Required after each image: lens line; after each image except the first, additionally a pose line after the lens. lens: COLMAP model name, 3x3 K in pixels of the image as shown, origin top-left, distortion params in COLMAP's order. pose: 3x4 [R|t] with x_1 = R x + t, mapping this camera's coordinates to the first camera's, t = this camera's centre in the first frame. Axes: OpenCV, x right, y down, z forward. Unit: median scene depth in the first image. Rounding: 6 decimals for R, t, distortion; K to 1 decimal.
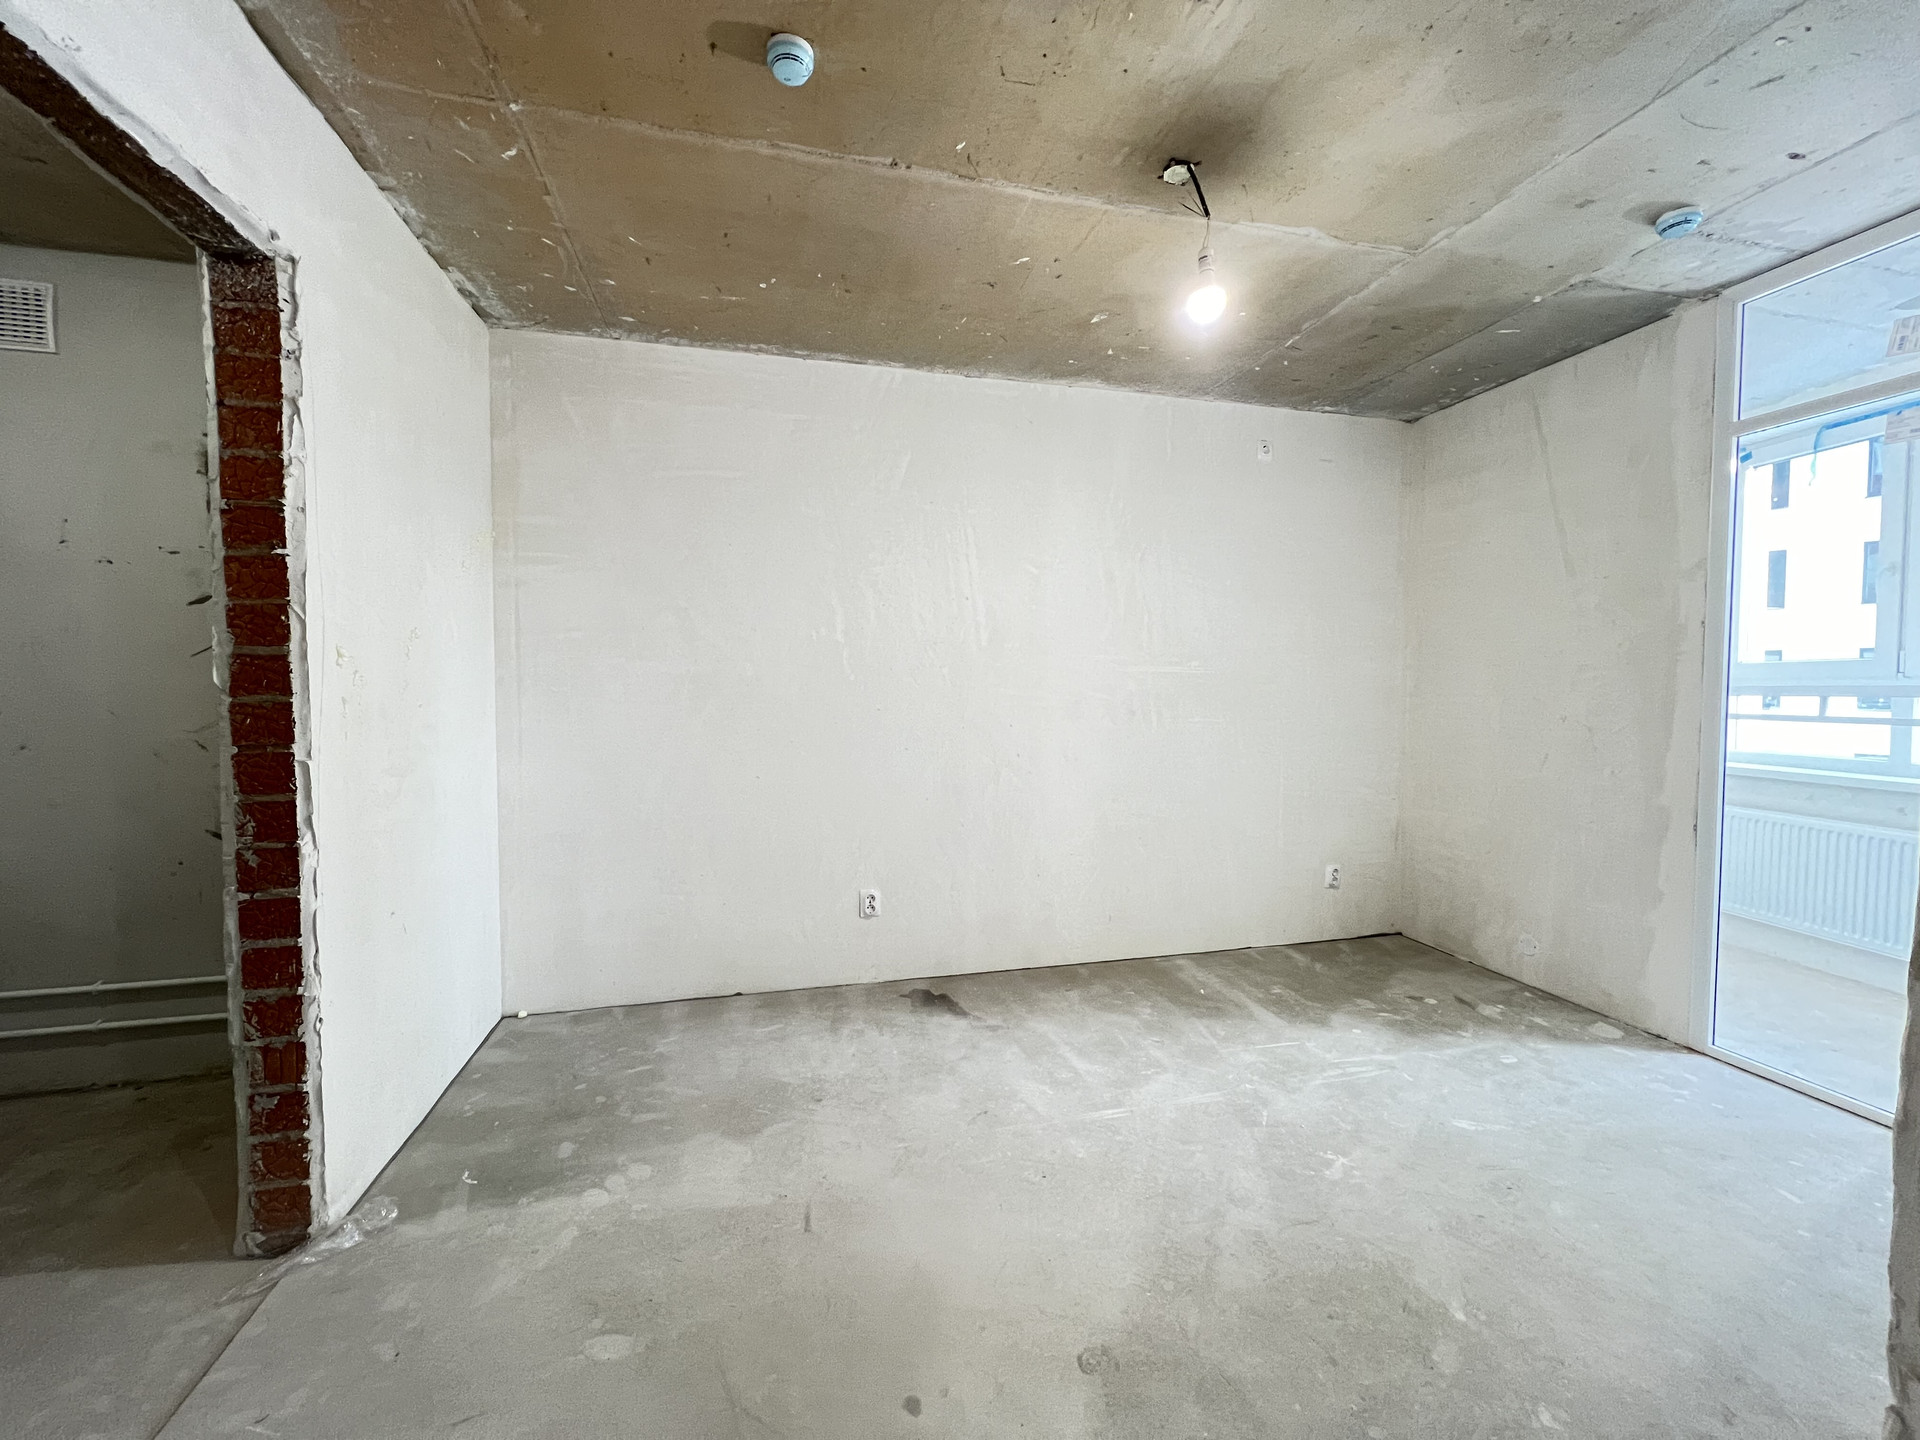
lens RADIAL K [[767.4, 0, 954.9], [0, 767.4, 715.3], [0, 0, 1]] dist [-0.000279, 0.000250]
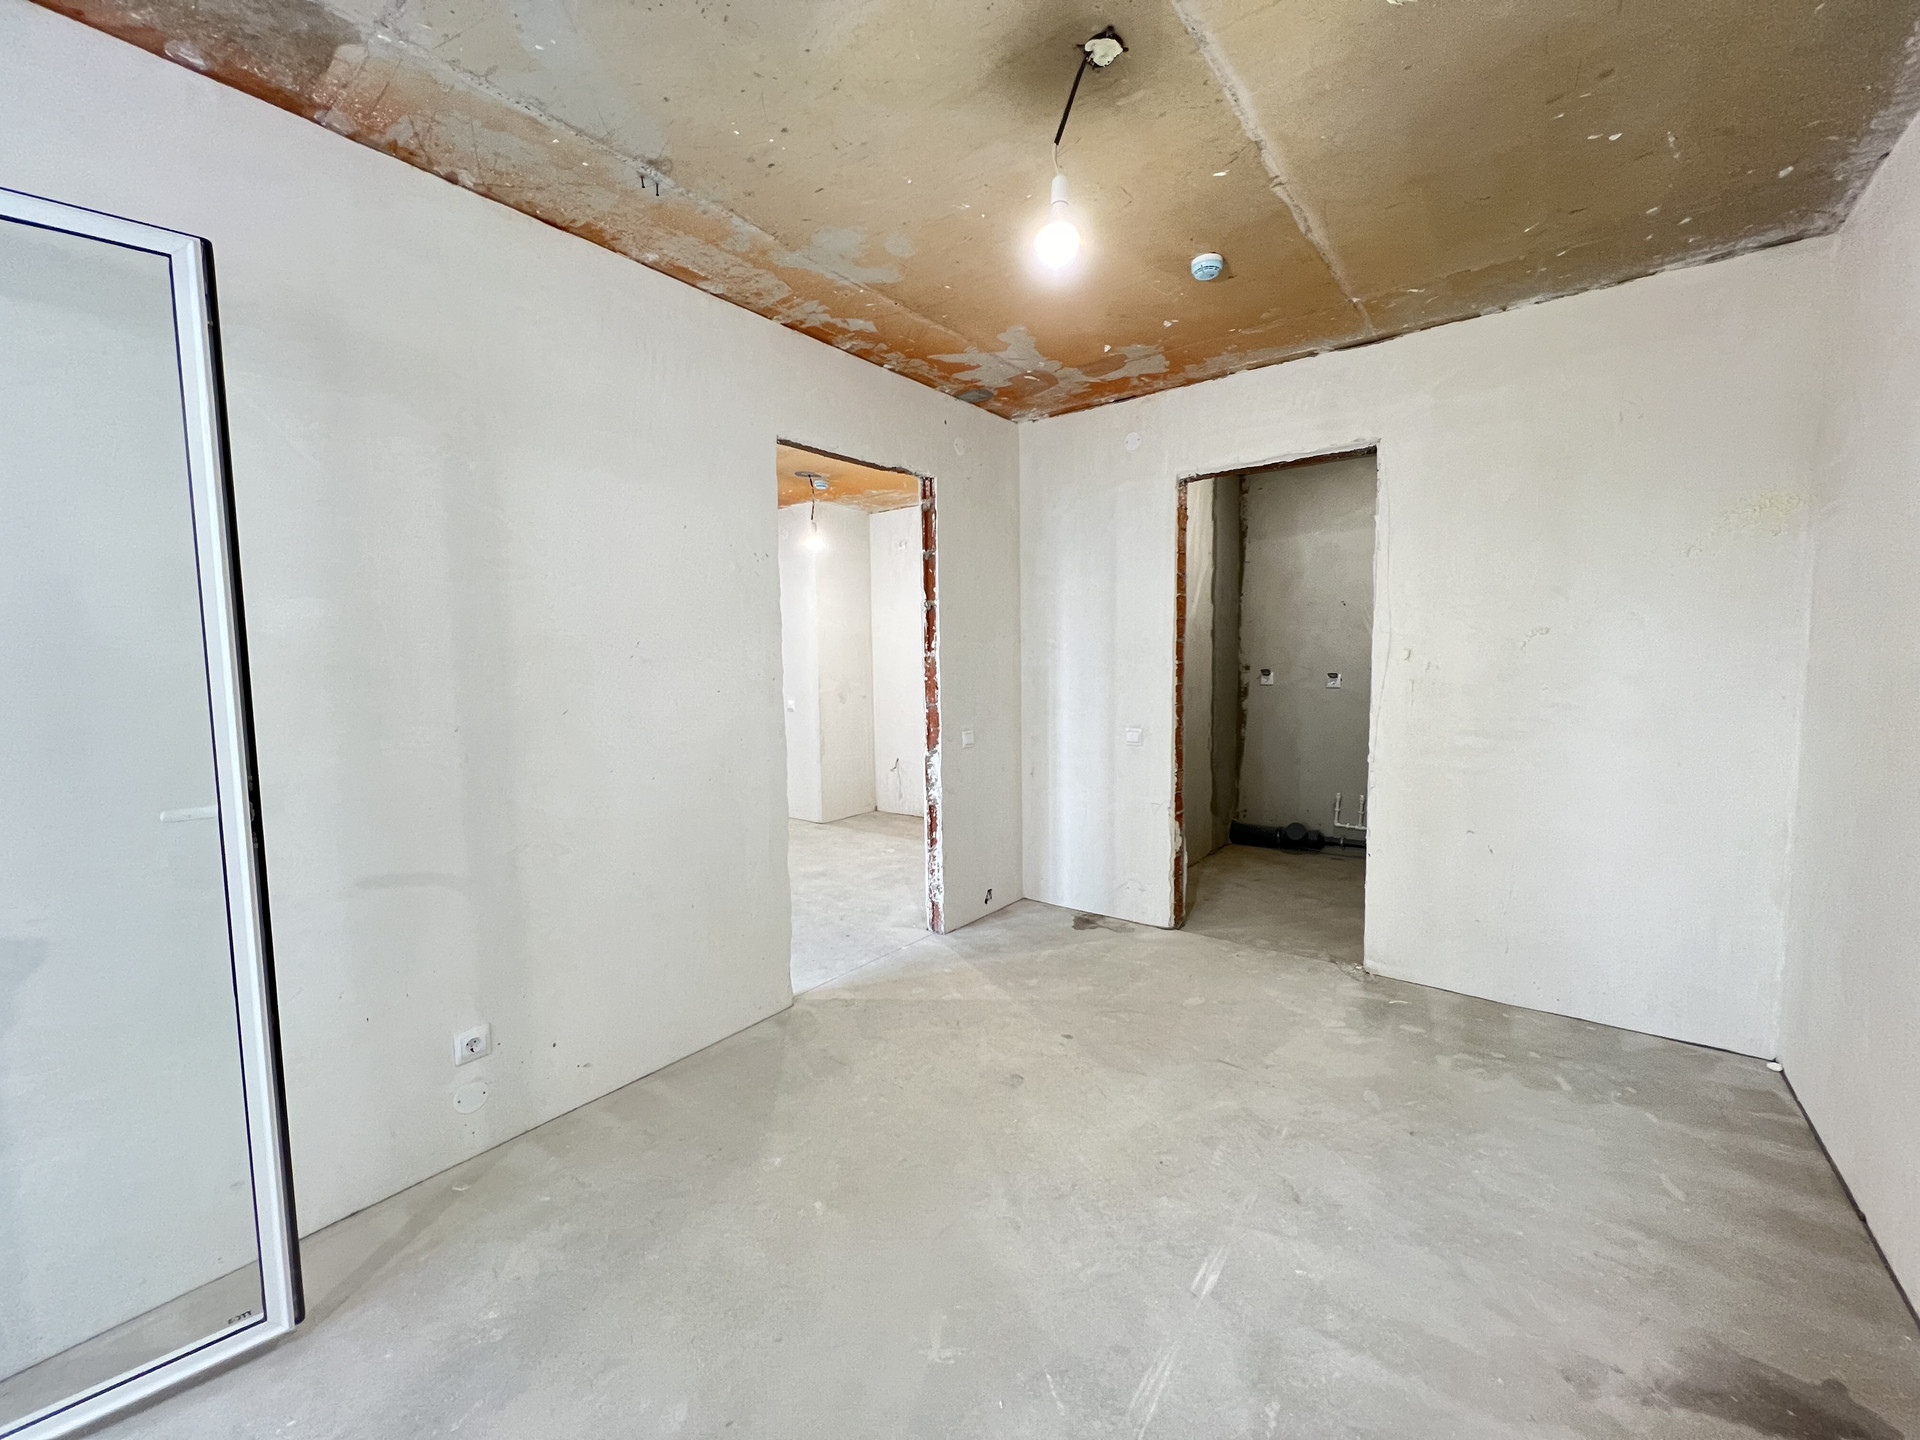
lens RADIAL K [[767.4, 0, 954.9], [0, 767.4, 715.3], [0, 0, 1]] dist [-0.000279, 0.000250]
pose [[-0.787440, 0.055441, -0.613893, 0.692885], [-0.012155, 0.994356, 0.105392, -0.074875], [0.616271, 0.090452, -0.782322, 1.173961]]
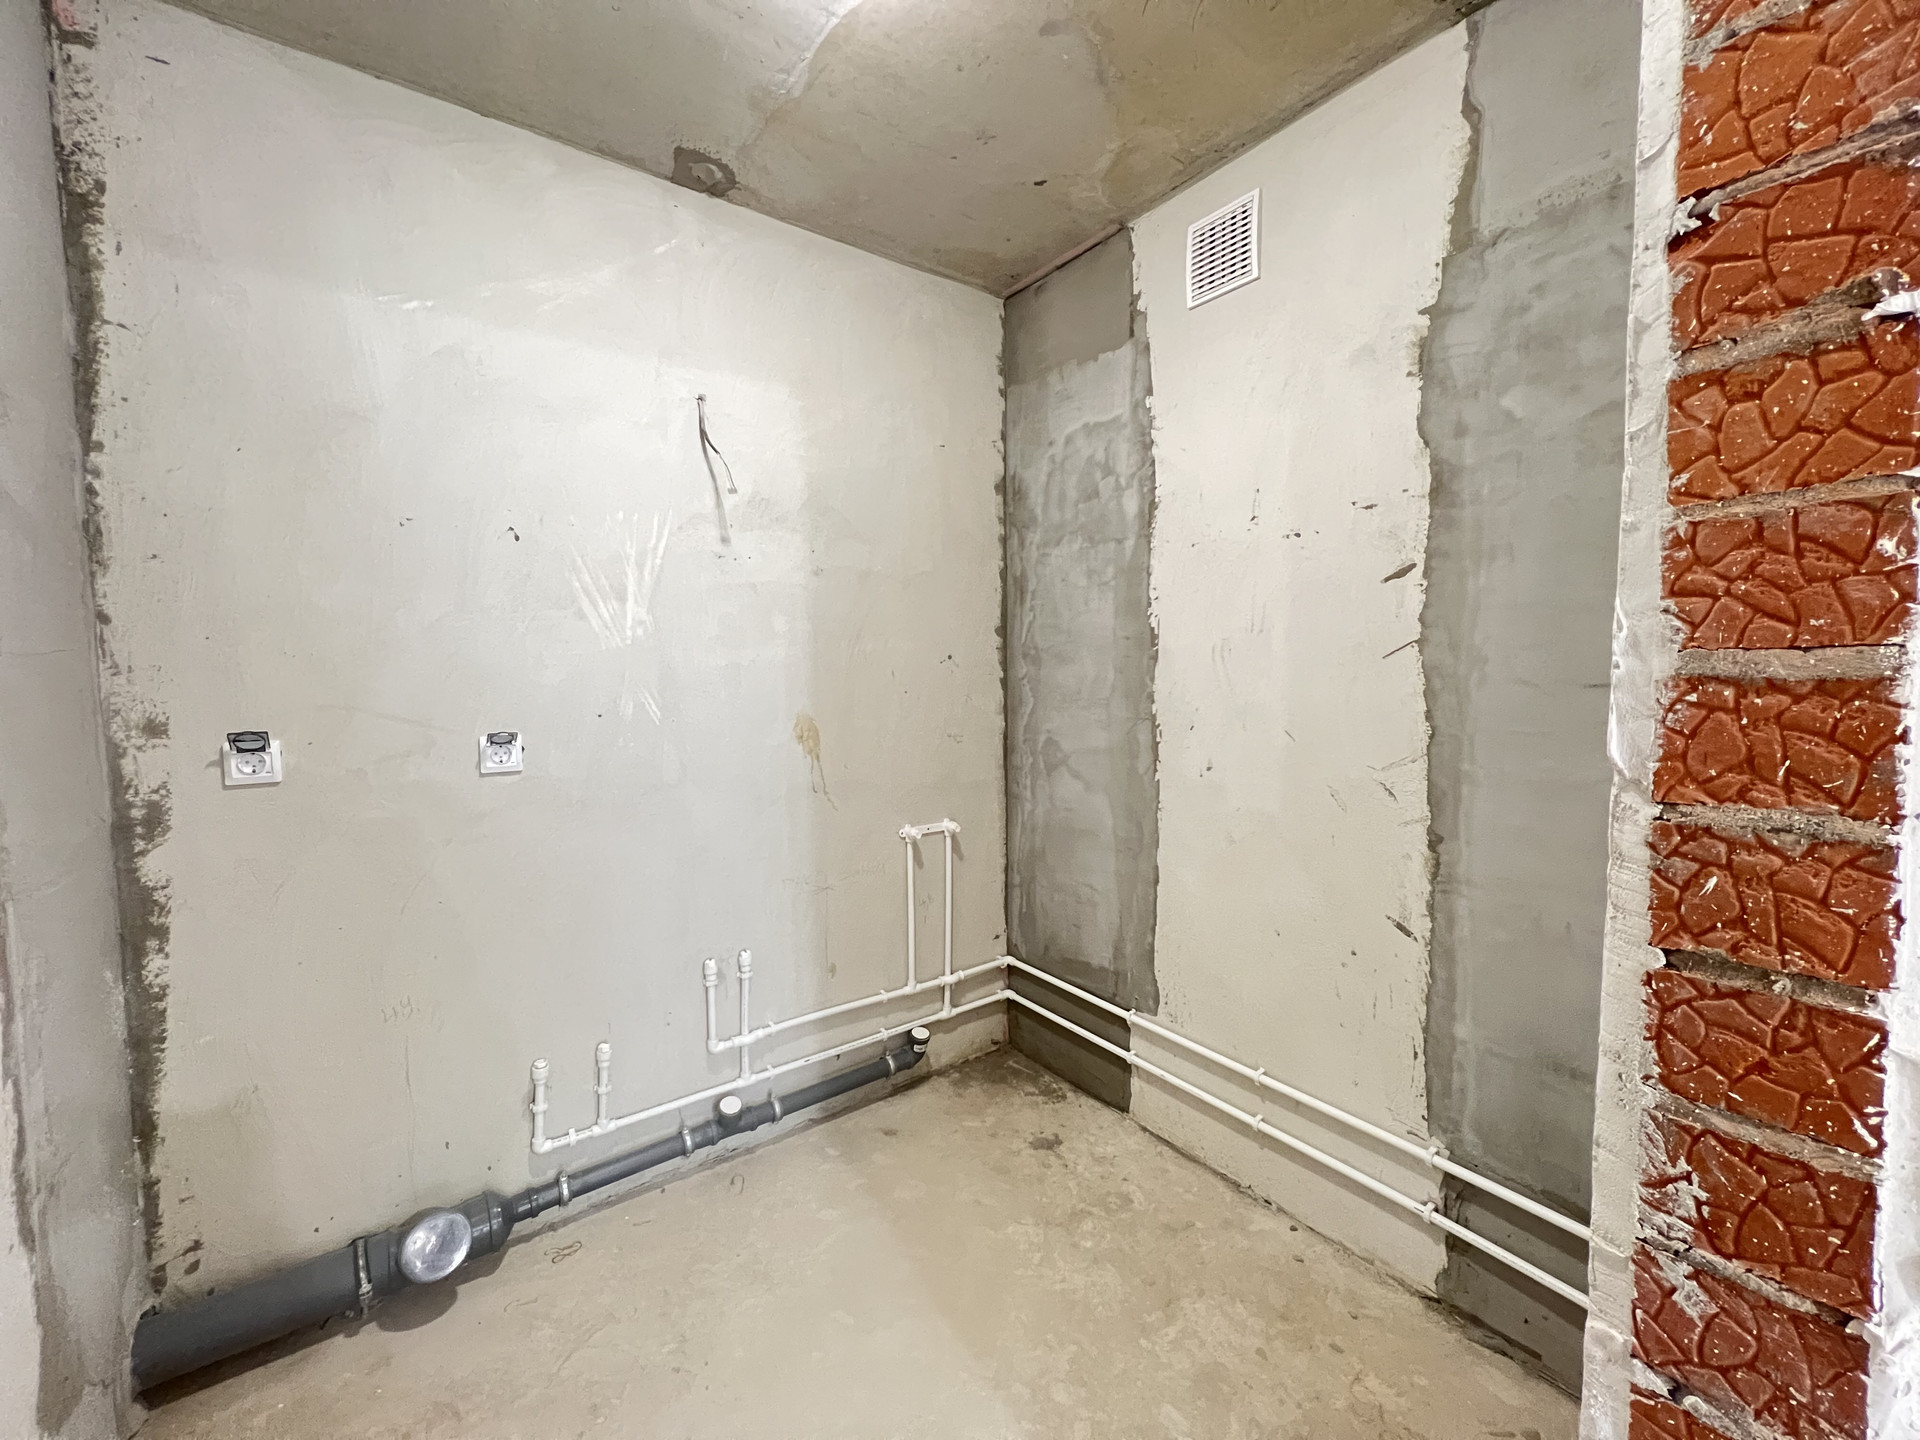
lens RADIAL K [[767.4, 0, 954.9], [0, 767.4, 715.3], [0, 0, 1]] dist [-0.000279, 0.000250]
pose [[0.375484, 0.051253, -0.925410, -0.465553], [-0.025281, 0.998665, 0.045053, -0.043507], [0.926484, 0.006479, 0.376279, 0.364357]]
